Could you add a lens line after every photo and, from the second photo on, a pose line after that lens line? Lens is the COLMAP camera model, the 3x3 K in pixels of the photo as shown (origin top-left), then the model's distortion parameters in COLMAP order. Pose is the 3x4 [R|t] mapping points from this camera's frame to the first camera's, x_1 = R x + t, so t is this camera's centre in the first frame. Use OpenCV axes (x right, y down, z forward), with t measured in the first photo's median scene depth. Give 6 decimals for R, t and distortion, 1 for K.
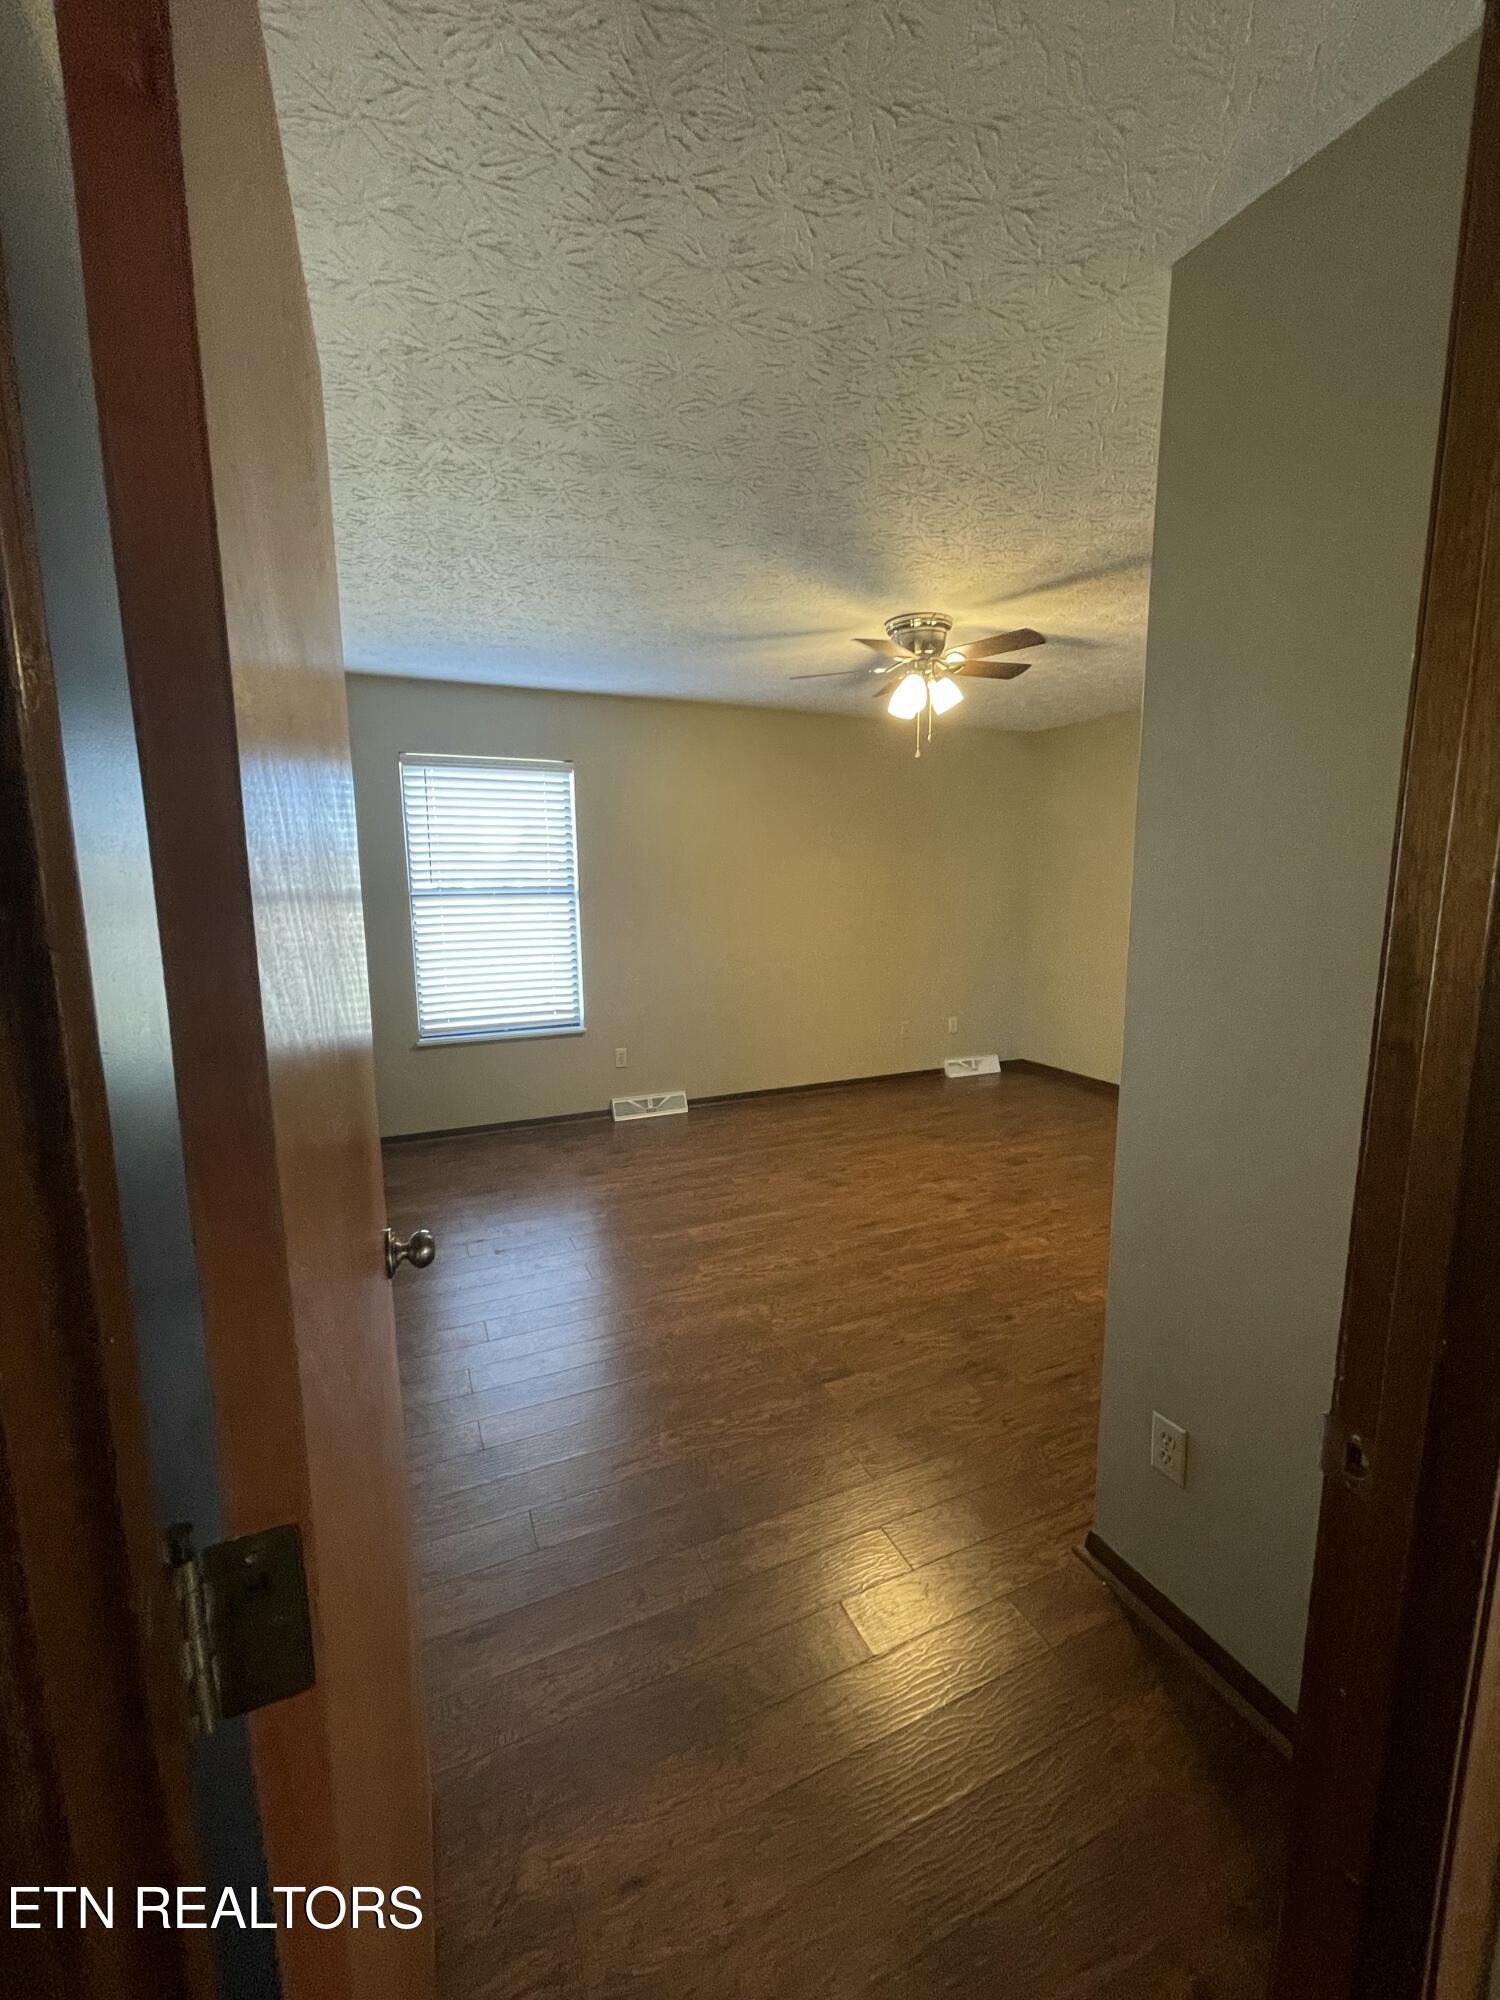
lens RADIAL K [[794.5, 0, 750.0], [0, 794.5, 1000.0], [0, 0, 1]] dist [0.001071, 0.000410]
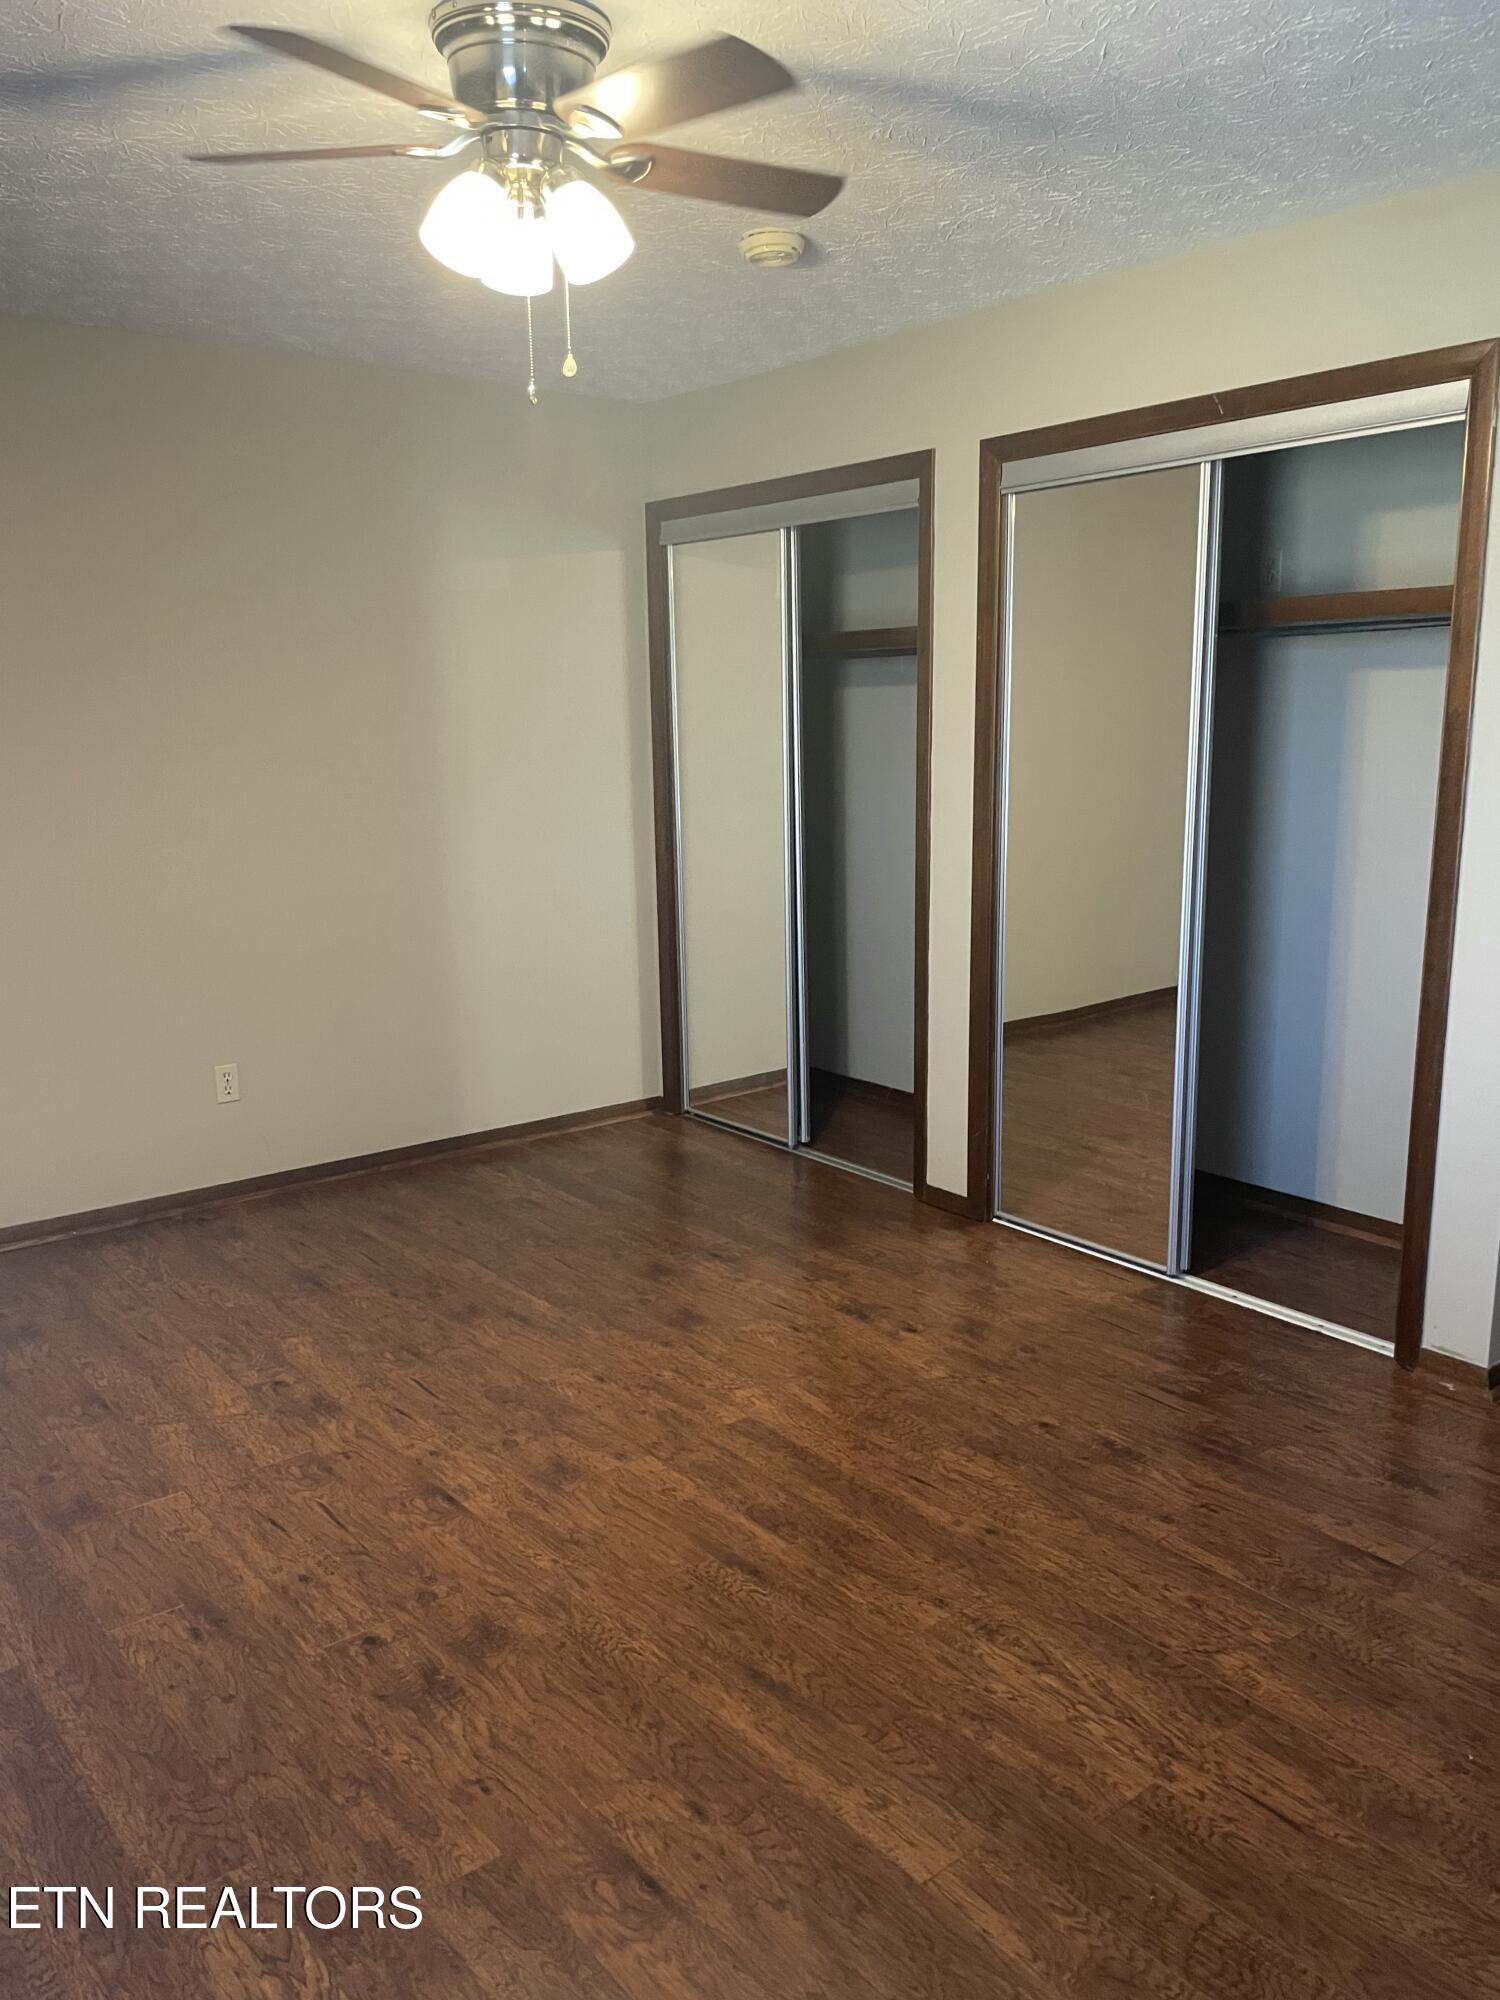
lens RADIAL K [[1549.2, 0, 759.0], [0, 1549.2, 1046.8], [0, 0, 1]] dist [0.082325, -0.156179]
pose [[-0.250955, -0.194734, 0.948209, -0.549291], [0.166409, 0.956294, 0.240436, -0.159691], [-0.953588, 0.218129, -0.207581, 1.095081]]
